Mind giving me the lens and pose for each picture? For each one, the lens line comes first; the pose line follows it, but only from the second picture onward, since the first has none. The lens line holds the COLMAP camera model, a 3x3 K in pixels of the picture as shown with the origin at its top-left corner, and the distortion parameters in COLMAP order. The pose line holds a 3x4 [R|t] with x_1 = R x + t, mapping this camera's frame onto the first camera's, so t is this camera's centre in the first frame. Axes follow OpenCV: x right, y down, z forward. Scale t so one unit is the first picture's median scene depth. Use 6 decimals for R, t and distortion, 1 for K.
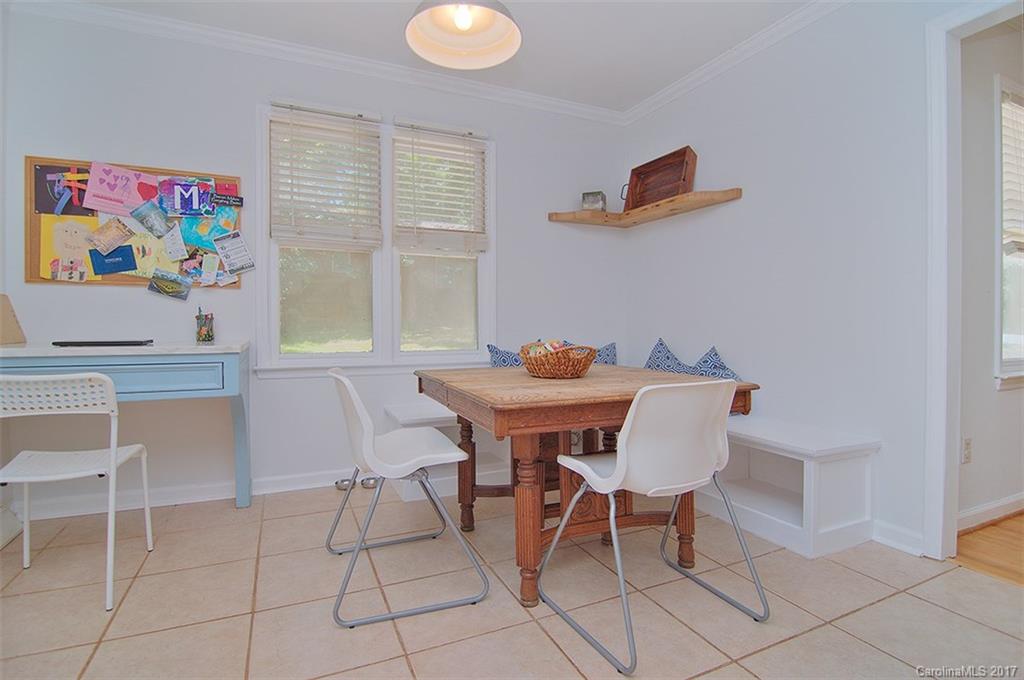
lens RADIAL K [[497.4, 0, 510.2], [0, 497.4, 333.9], [0, 0, 1]] dist [-0.007561, -0.011725]
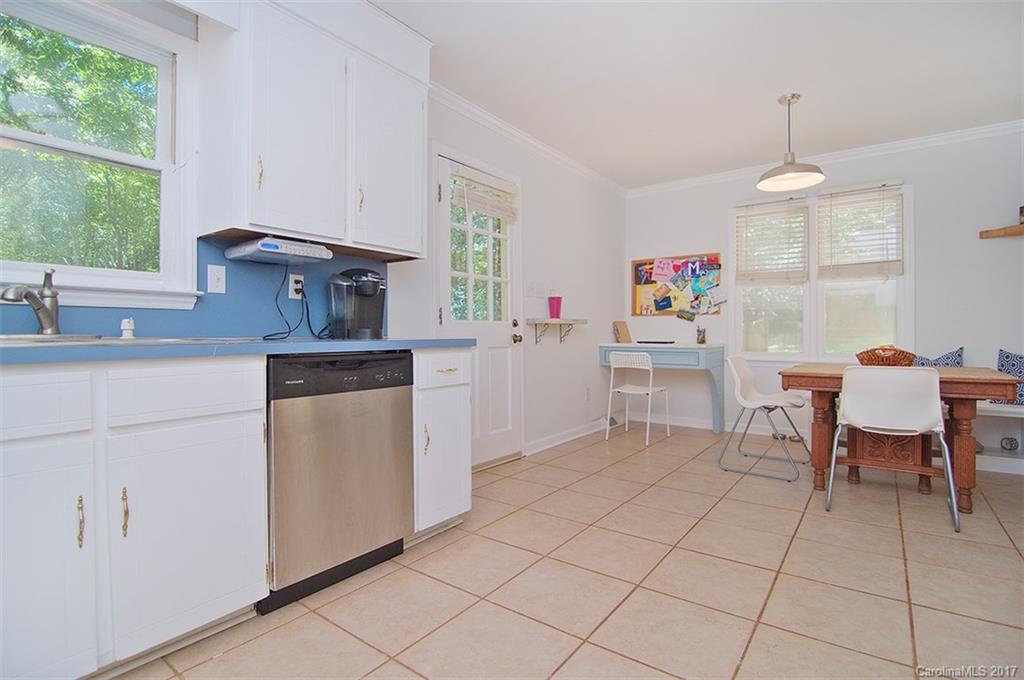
lens RADIAL K [[497.4, 0, 510.2], [0, 497.4, 333.9], [0, 0, 1]] dist [-0.007561, -0.011725]
pose [[0.478611, -0.002177, -0.878024, 0.715800], [-0.015122, 0.999828, -0.010722, 0.011223], [0.877897, 0.018409, 0.478496, -0.561713]]
